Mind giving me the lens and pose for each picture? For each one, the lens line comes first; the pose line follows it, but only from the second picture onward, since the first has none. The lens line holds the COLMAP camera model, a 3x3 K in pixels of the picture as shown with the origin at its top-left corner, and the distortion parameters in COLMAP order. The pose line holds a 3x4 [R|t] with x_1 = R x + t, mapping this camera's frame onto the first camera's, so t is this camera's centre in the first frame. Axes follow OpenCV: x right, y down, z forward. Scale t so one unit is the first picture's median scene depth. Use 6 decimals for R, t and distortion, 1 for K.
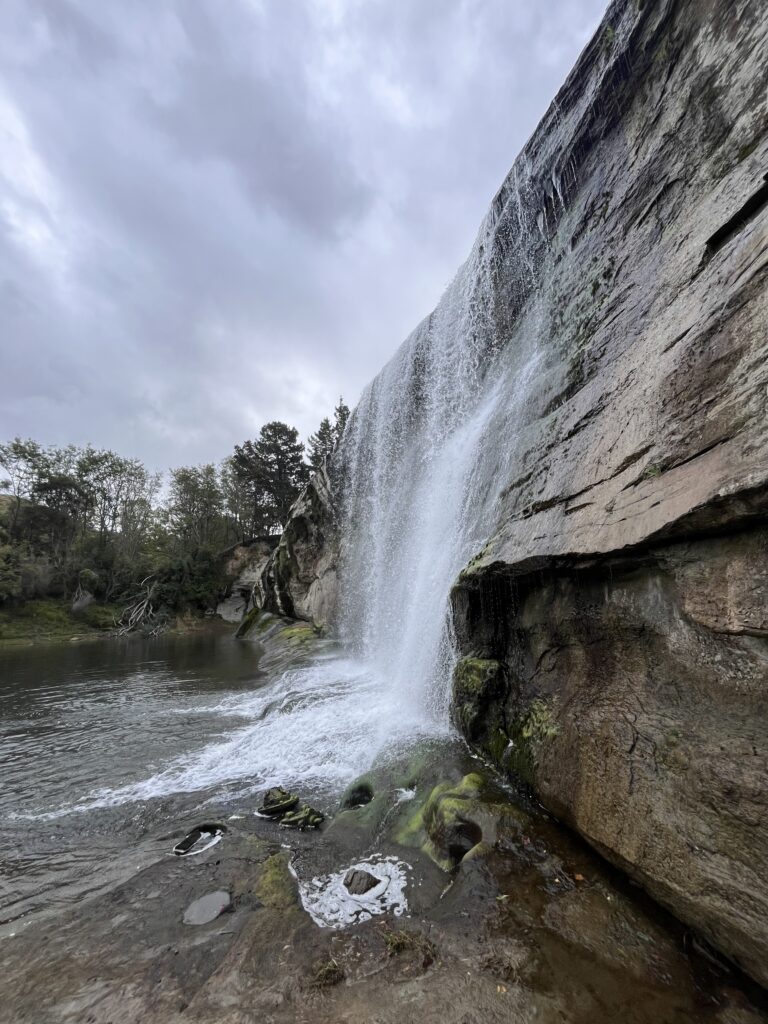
lens RADIAL K [[411.2, 0, 384.3], [0, 411.2, 513.6], [0, 0, 1]] dist [0.000052, 0.000095]
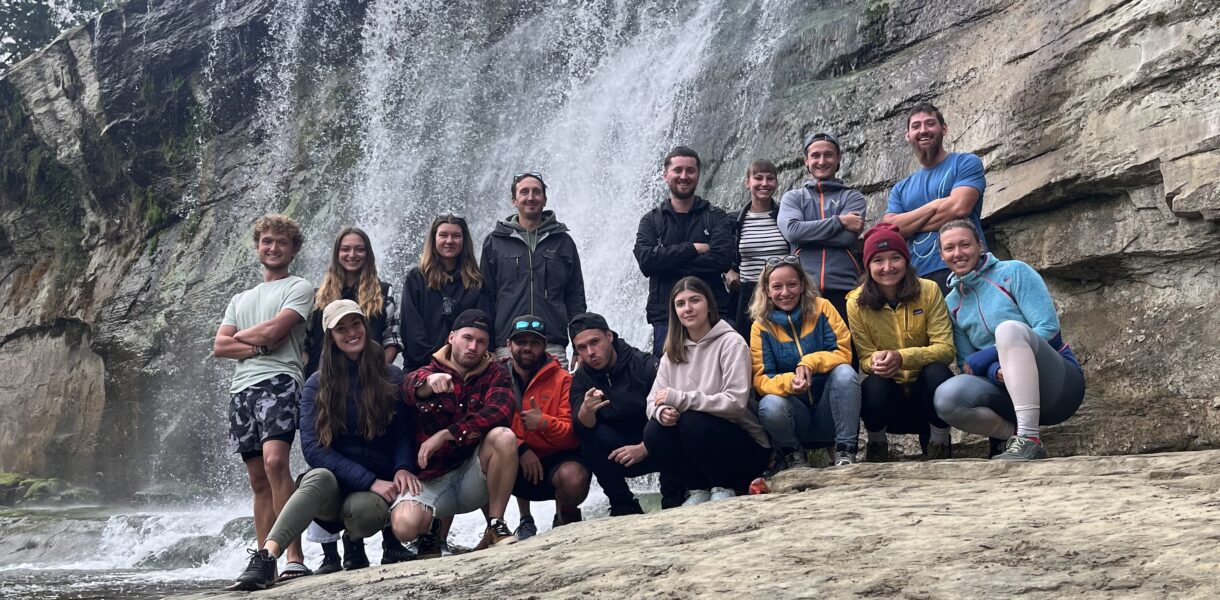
lens RADIAL K [[1219.7, 0, 610.2], [0, 1219.7, 299.7], [0, 0, 1]] dist [0.007897, 0.000000]
pose [[0.887340, 0.119146, 0.445458, -2.340797], [-0.135473, 0.990769, 0.004860, 0.519662], [-0.440767, -0.064660, 0.895290, -2.141553]]
